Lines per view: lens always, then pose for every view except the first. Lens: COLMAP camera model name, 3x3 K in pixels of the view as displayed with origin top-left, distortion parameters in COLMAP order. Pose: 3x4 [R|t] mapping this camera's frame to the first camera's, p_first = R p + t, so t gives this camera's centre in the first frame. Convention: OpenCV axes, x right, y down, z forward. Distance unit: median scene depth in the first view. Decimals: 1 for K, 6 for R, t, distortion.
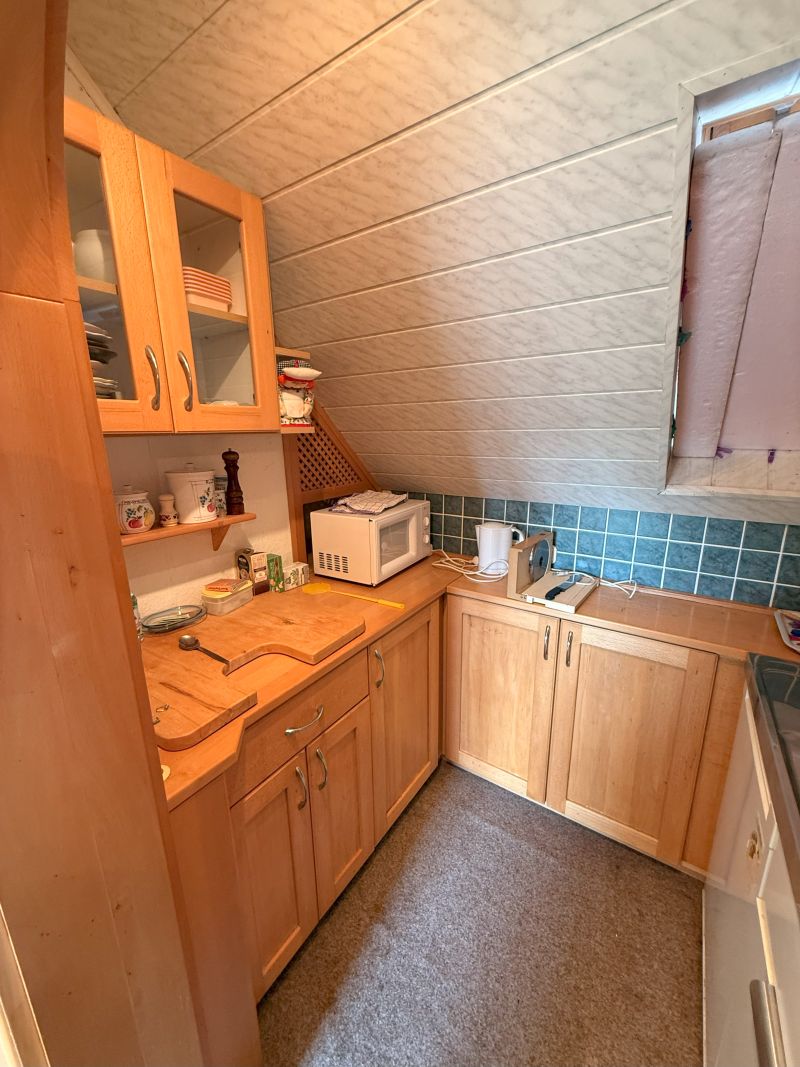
lens RADIAL K [[425.9, 0, 402.0], [0, 425.9, 532.0], [0, 0, 1]] dist [-0.000868, 0.000037]
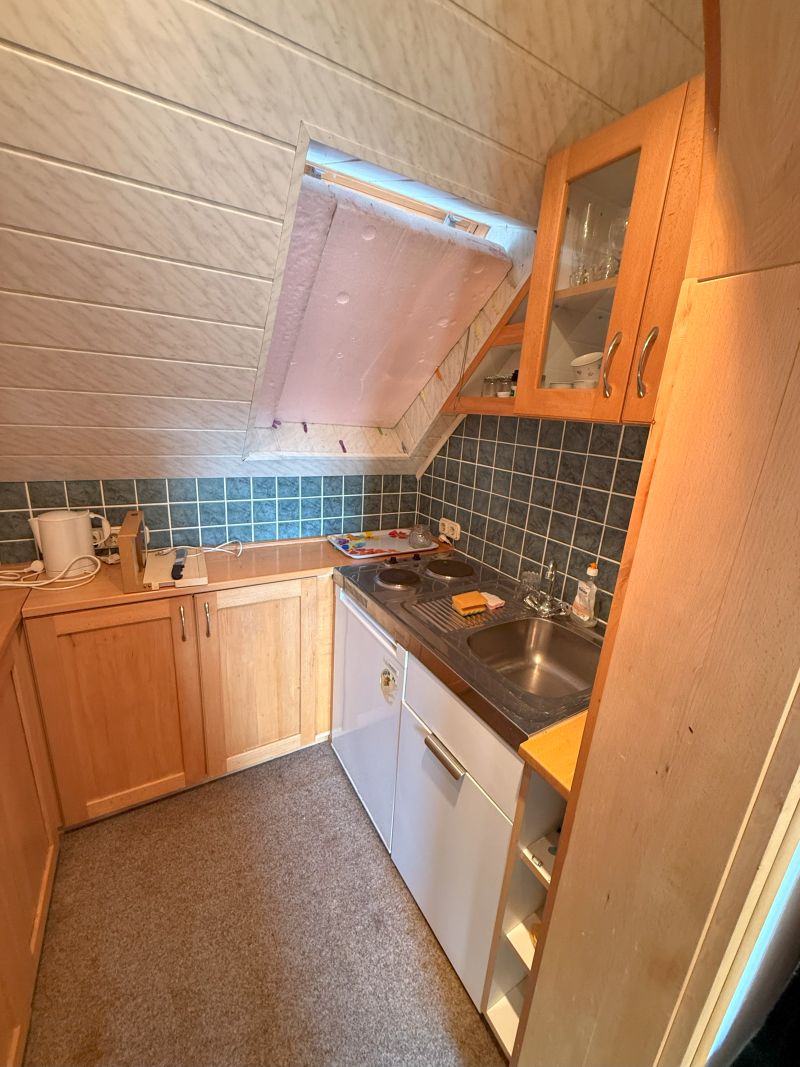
lens RADIAL K [[425.9, 0, 402.0], [0, 425.9, 532.0], [0, 0, 1]] dist [-0.000868, 0.000037]
pose [[0.425948, -0.209830, 0.880079, -0.267545], [0.144080, 0.976053, 0.162980, -0.027919], [-0.893202, 0.057381, 0.445980, 0.128825]]
